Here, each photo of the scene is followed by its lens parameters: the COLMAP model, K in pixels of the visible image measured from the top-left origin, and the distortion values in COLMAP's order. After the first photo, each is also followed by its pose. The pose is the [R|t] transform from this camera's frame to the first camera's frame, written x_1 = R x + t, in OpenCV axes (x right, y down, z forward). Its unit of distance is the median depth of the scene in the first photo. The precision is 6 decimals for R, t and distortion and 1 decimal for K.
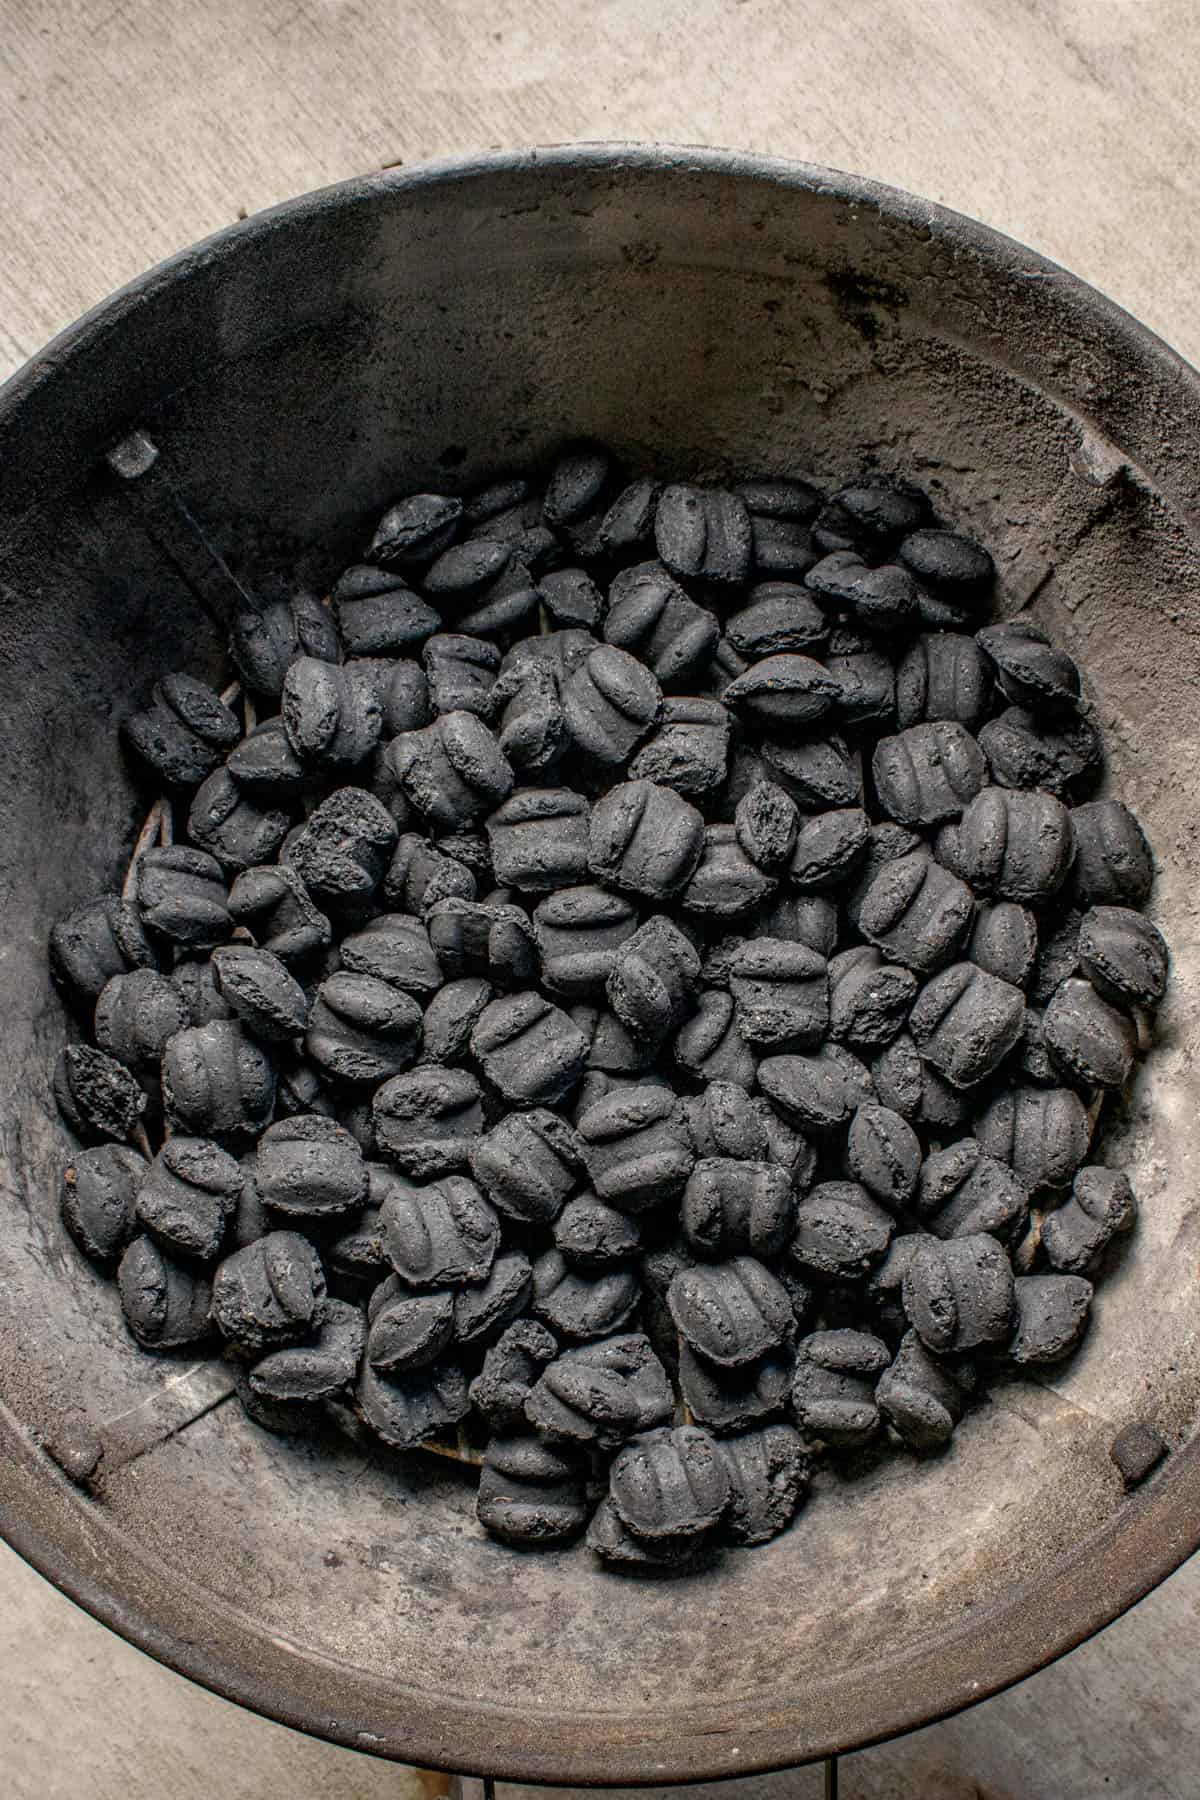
lens RADIAL K [[2140.8, 0, 607.7], [0, 2140.8, 984.5], [0, 0, 1]] dist [-0.070593, 0.027950]
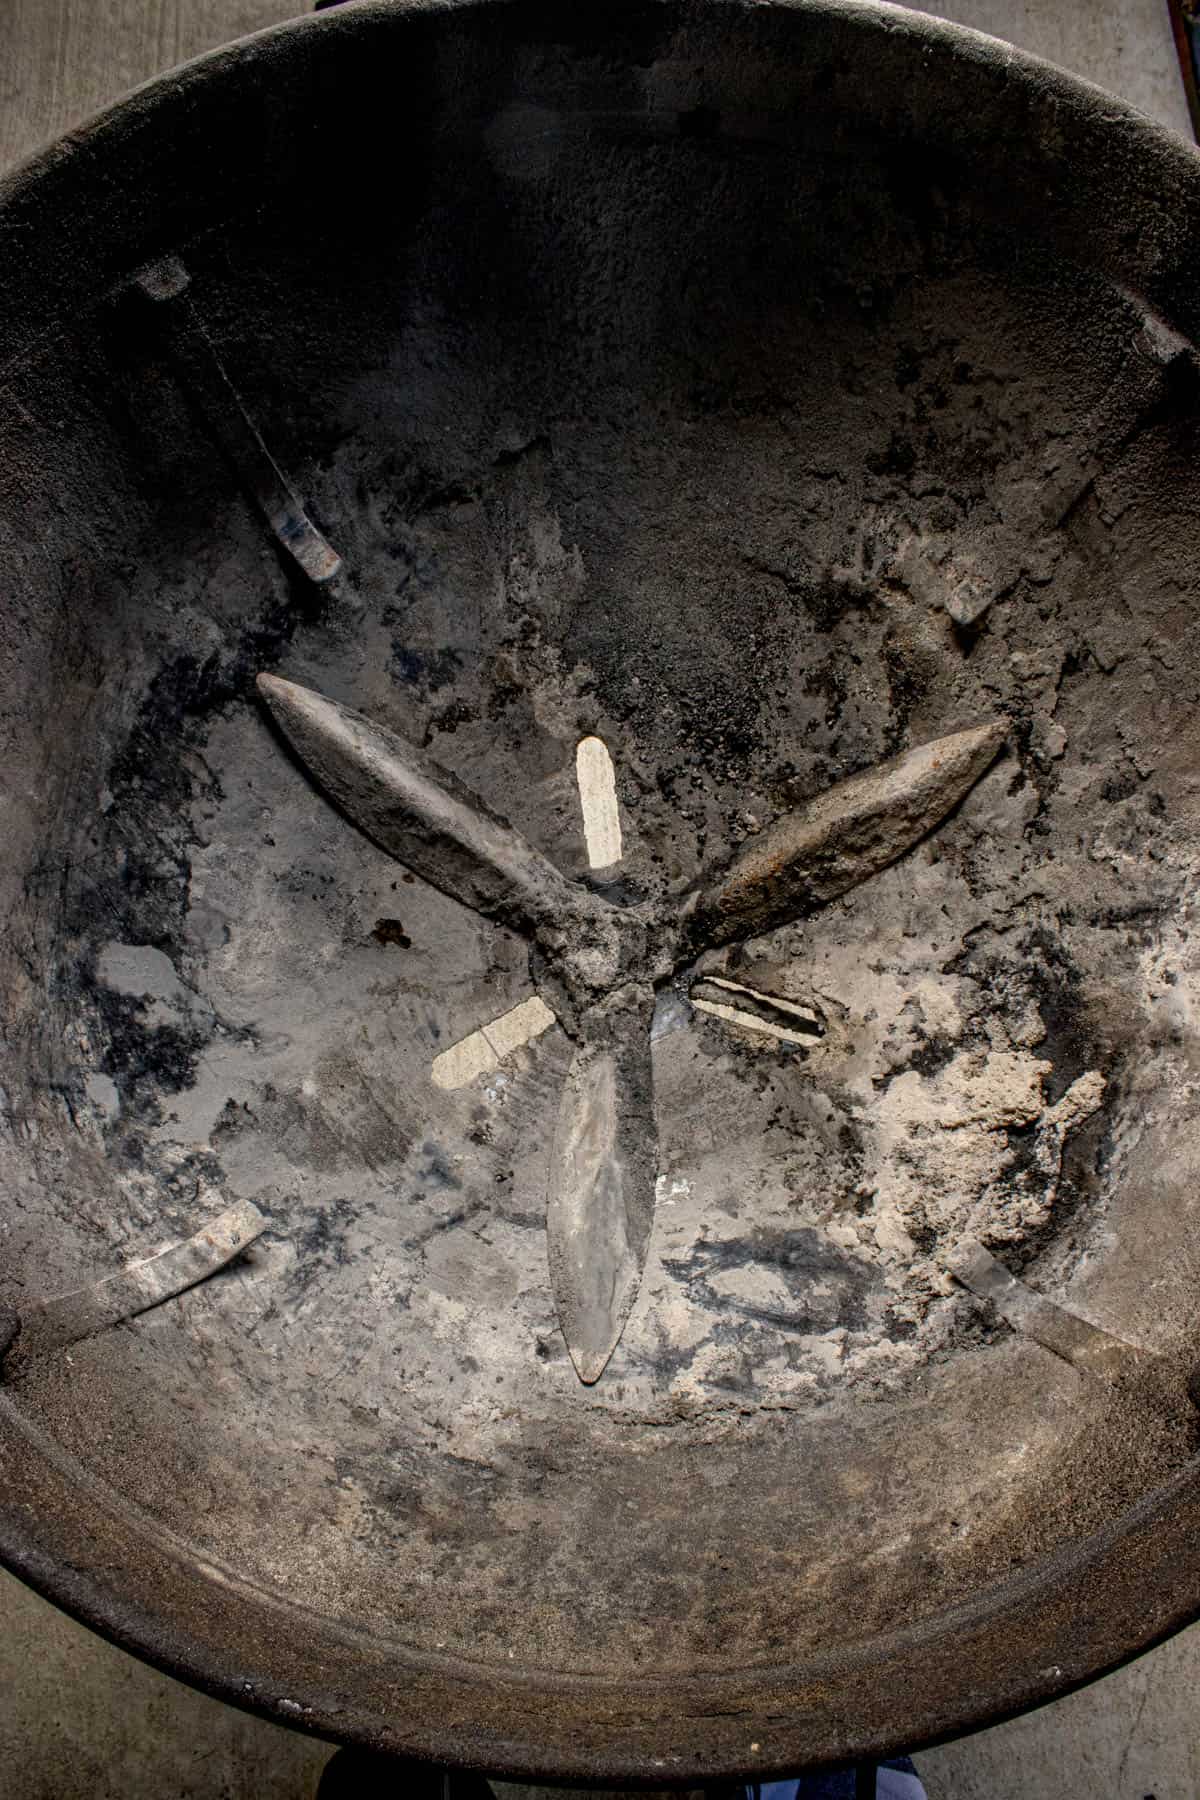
lens RADIAL K [[1548.8, 0, 606.1], [0, 1548.8, 907.7], [0, 0, 1]] dist [-0.136628, 0.131587]
pose [[0.998622, 0.052324, 0.004137, -0.011257], [-0.051731, 0.994508, -0.090978, 0.086257], [-0.008874, 0.090638, 0.995844, 0.343548]]
